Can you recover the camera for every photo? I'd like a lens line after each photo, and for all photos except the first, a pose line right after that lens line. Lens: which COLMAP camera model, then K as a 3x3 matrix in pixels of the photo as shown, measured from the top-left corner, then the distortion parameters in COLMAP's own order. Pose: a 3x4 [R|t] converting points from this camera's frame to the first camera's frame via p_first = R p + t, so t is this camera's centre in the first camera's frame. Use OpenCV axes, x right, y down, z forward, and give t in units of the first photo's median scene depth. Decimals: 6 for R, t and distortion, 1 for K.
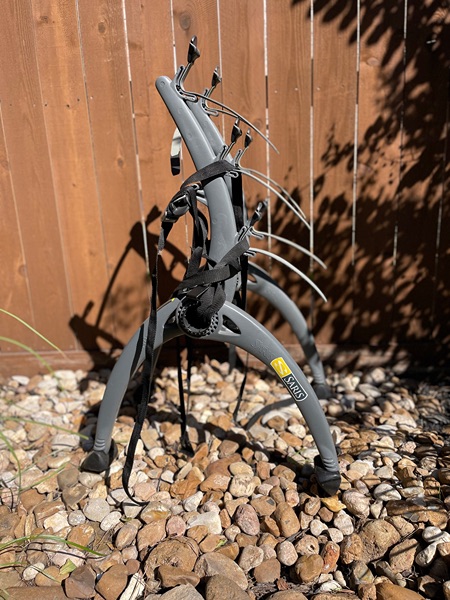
lens RADIAL K [[450.9, 0, 221.2], [0, 450.9, 301.4], [0, 0, 1]] dist [0.102736, -0.233609]
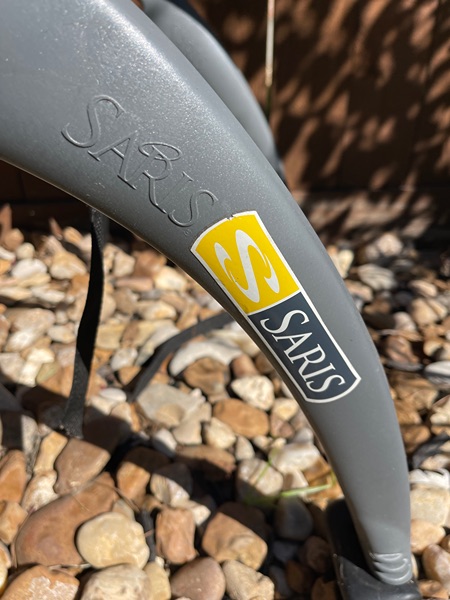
lens RADIAL K [[450.9, 0, 221.2], [0, 450.9, 301.4], [0, 0, 1]] dist [0.102736, -0.233609]
pose [[0.982066, -0.066409, 0.176454, 0.063789], [0.011620, 0.955453, 0.294914, 0.075971], [-0.188178, -0.287575, 0.939090, 0.591796]]
